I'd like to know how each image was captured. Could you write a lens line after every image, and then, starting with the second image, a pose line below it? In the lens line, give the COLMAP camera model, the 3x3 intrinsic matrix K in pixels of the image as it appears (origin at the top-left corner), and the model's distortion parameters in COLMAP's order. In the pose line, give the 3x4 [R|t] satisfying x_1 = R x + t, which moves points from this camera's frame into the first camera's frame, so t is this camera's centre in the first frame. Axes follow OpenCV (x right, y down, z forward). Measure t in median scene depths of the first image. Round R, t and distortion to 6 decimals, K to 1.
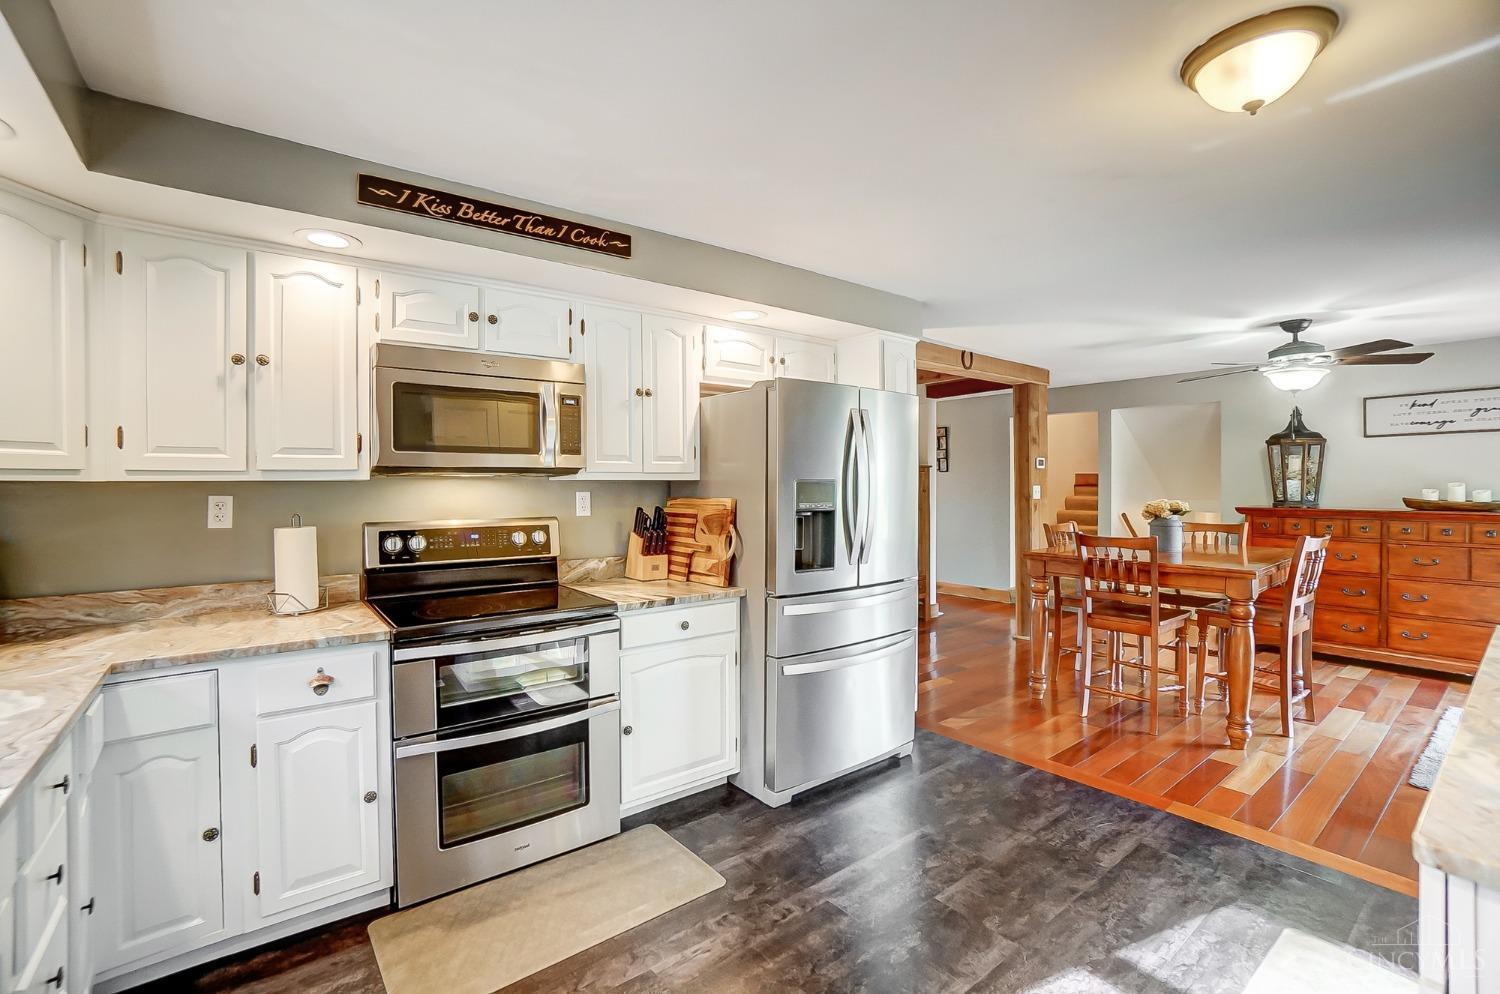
lens RADIAL K [[675.0, 0, 738.0], [0, 675.0, 488.5], [0, 0, 1]] dist [-0.050020, 0.018365]
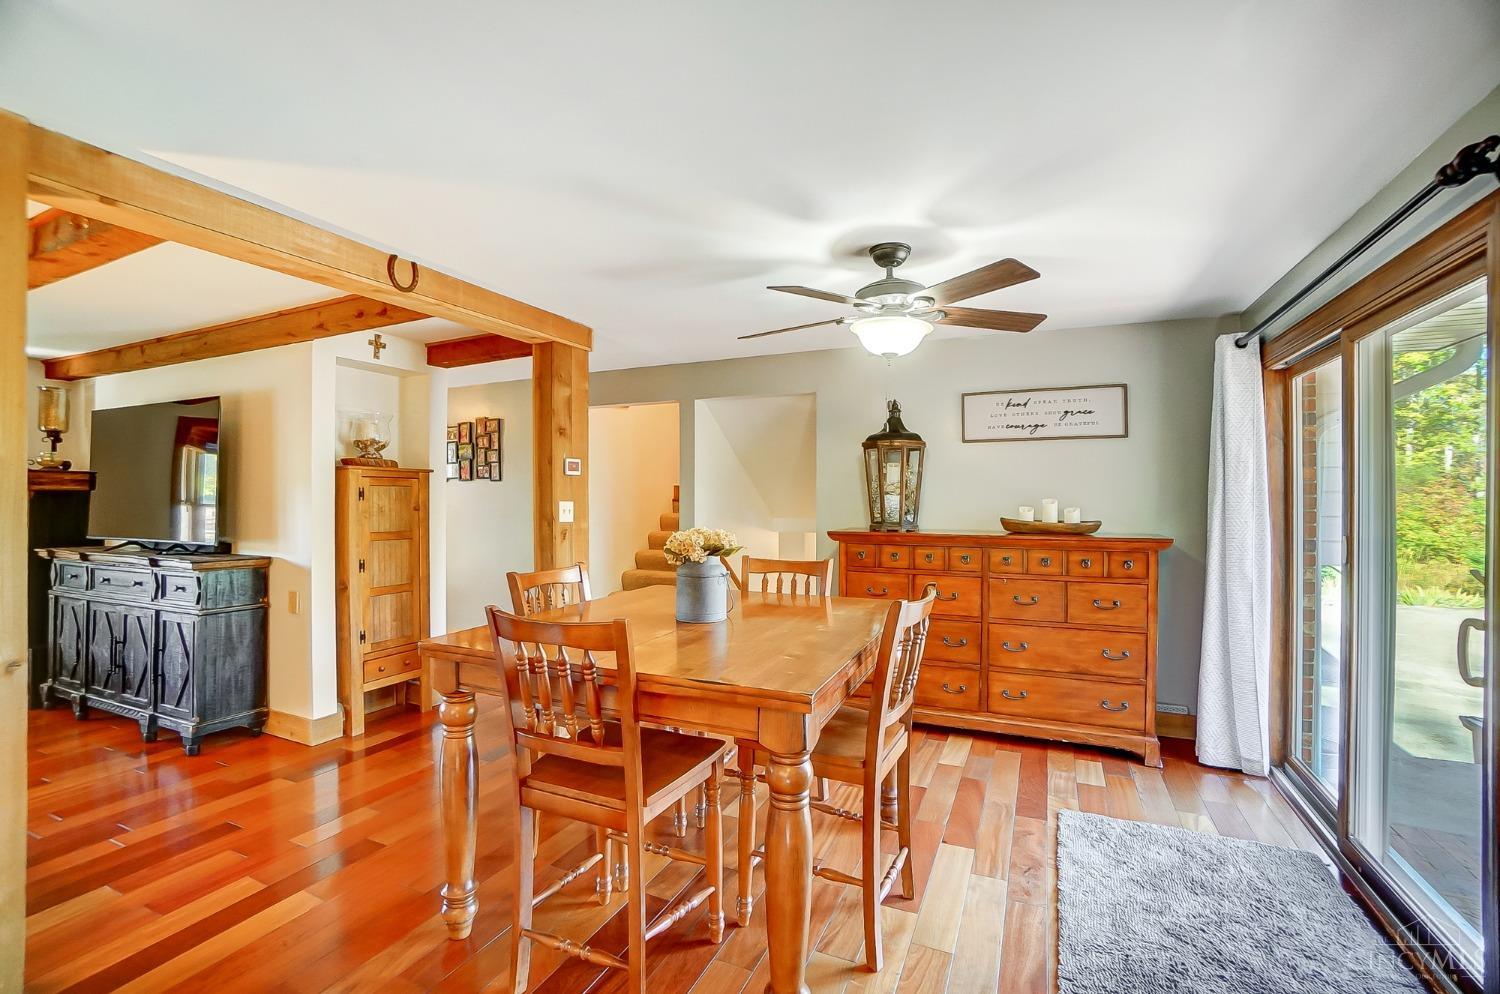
lens RADIAL K [[675.0, 0, 745.7], [0, 675.0, 494.4], [0, 0, 1]] dist [-0.050020, 0.018365]
pose [[0.888985, 0.006176, 0.457895, 0.550172], [-0.001173, 0.999936, -0.011211, -0.007650], [-0.457936, 0.009429, 0.888935, 0.624828]]
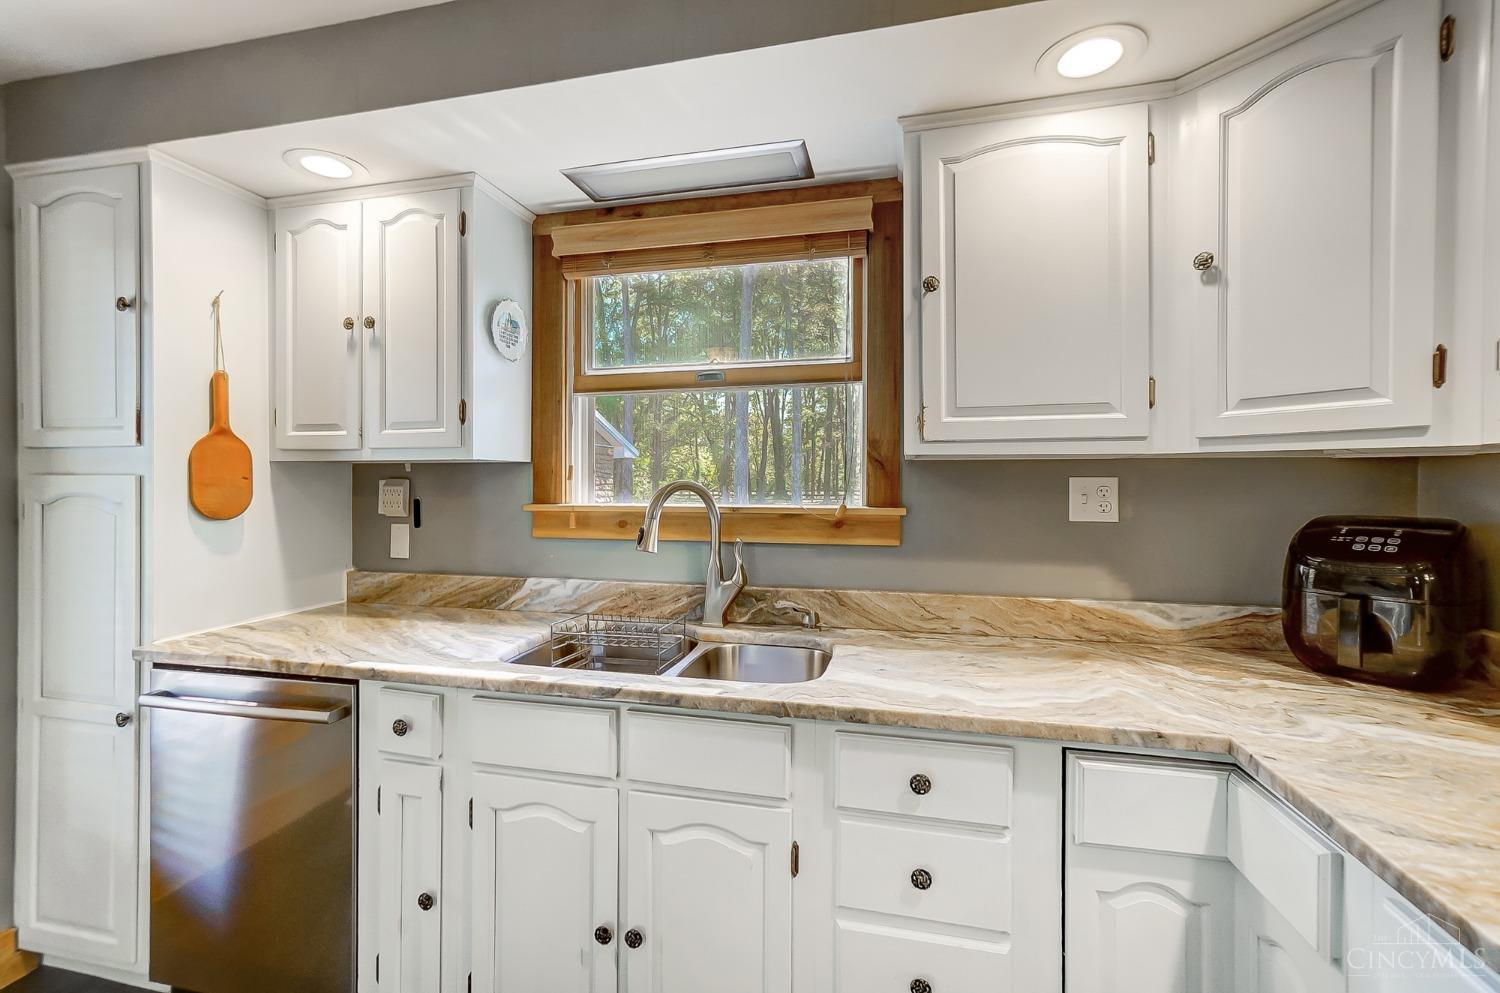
lens RADIAL K [[675.0, 0, 727.1], [0, 675.0, 483.8], [0, 0, 1]] dist [-0.050020, 0.018365]
pose [[-0.790298, 0.009062, -0.612655, -0.101675], [-0.001011, 0.999870, 0.016094, 0.006904], [0.612722, 0.013338, -0.790186, 0.634676]]
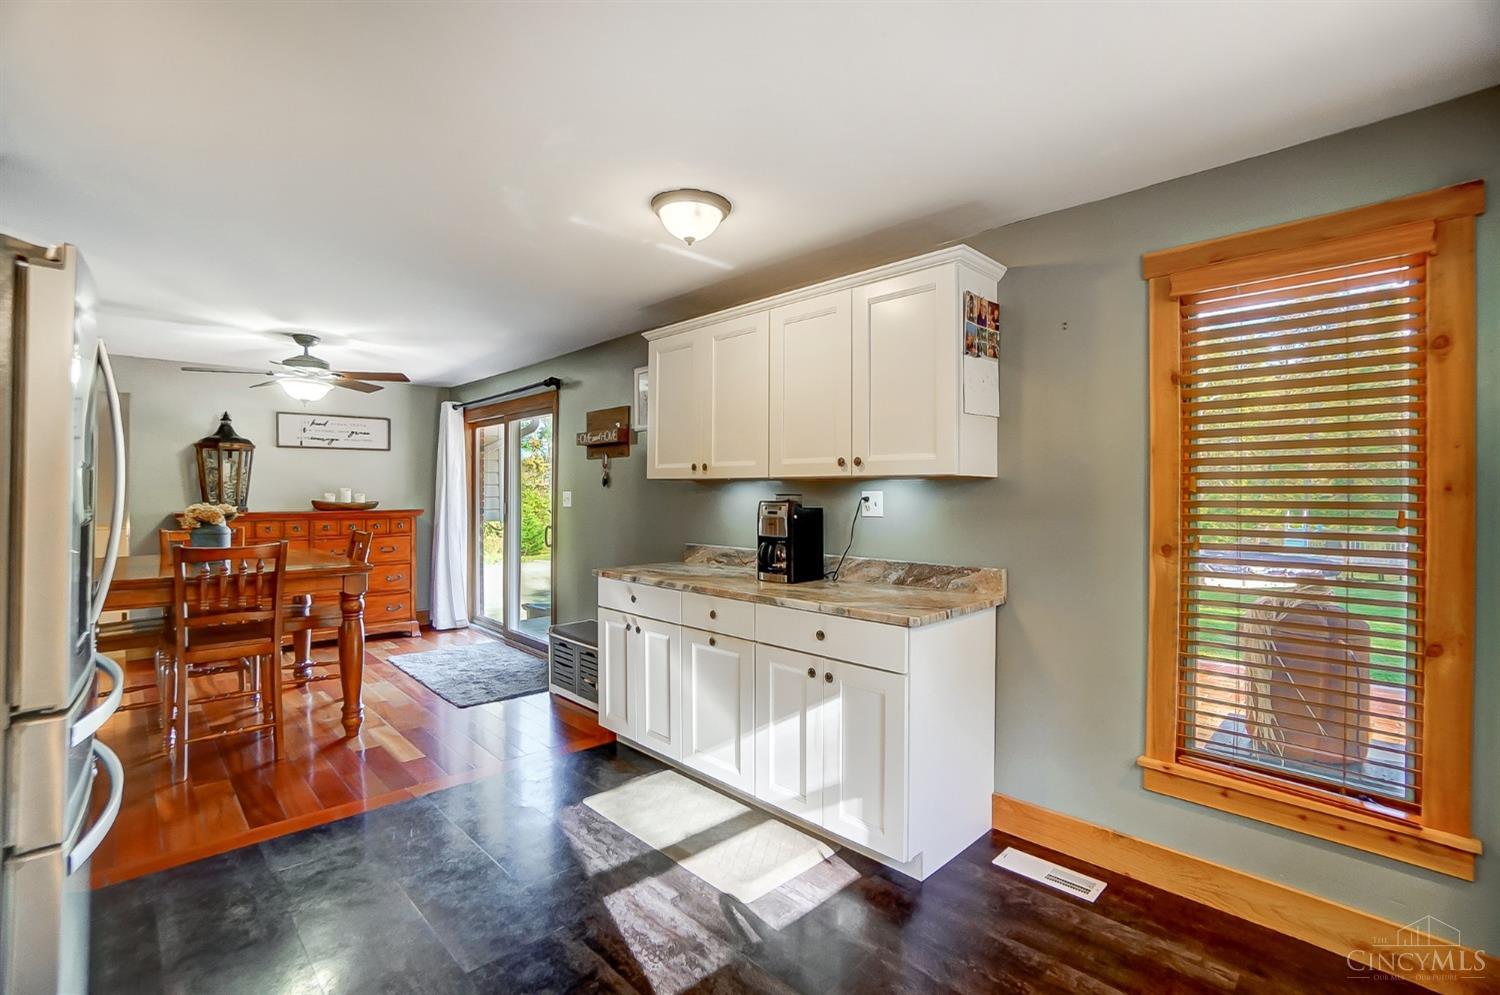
lens RADIAL K [[675.0, 0, 748.1], [0, 675.0, 488.2], [0, 0, 1]] dist [-0.050020, 0.018365]
pose [[-0.092729, 0.008260, 0.995657, -0.383647], [0.008081, 0.999939, -0.007543, 0.010865], [-0.995659, 0.007346, -0.092790, 0.493041]]
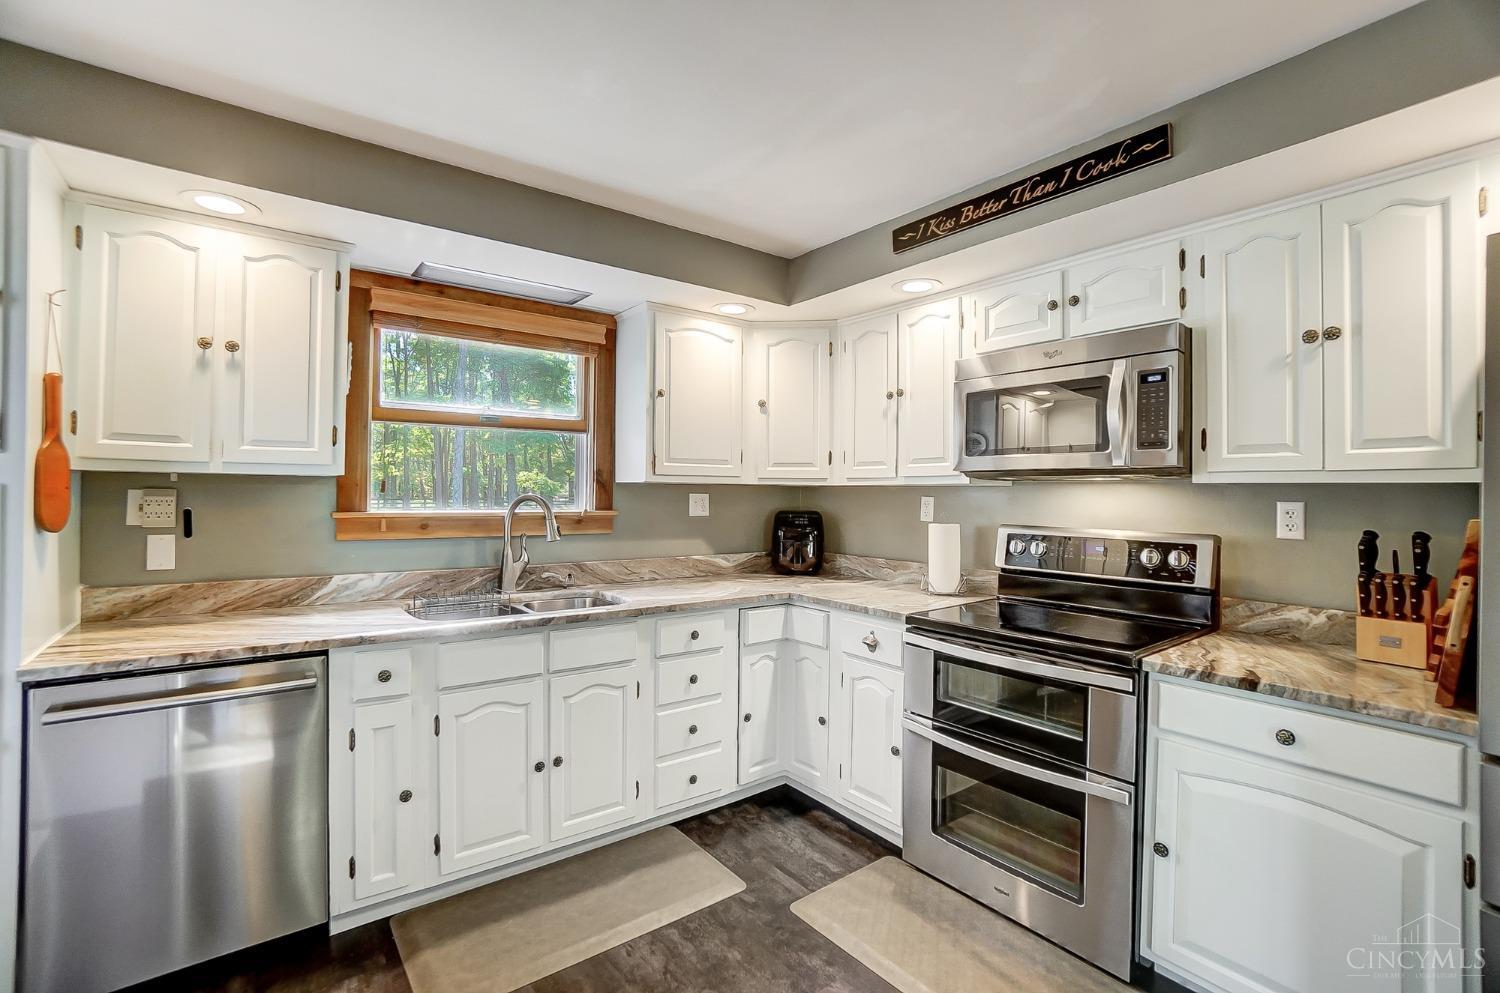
lens RADIAL K [[675.0, 0, 739.4], [0, 675.0, 489.4], [0, 0, 1]] dist [-0.050020, 0.018365]
pose [[-0.015627, -0.000925, -0.999877, 0.417665], [-0.018606, 0.999827, -0.000634, 0.002805], [0.999705, 0.018594, -0.015641, 0.472443]]
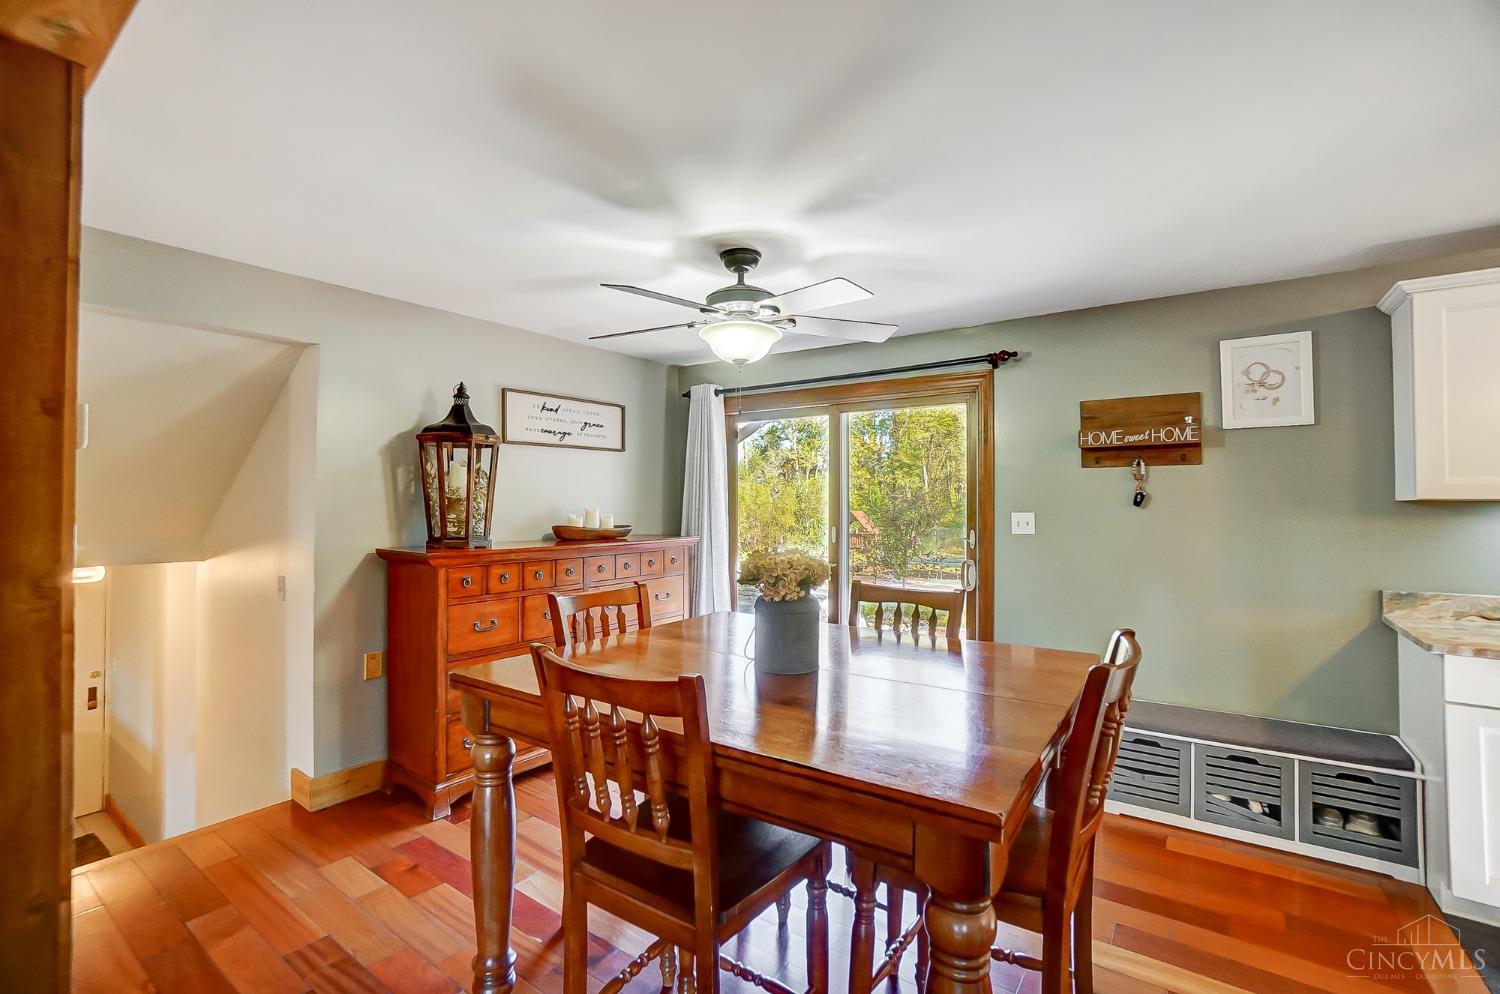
lens RADIAL K [[675.0, 0, 756.9], [0, 675.0, 490.8], [0, 0, 1]] dist [-0.050020, 0.018365]
pose [[-0.277577, 0.018673, 0.960522, 0.290431], [0.008457, 0.999820, -0.016993, -0.018458], [-0.960666, 0.003407, -0.277685, 1.512986]]
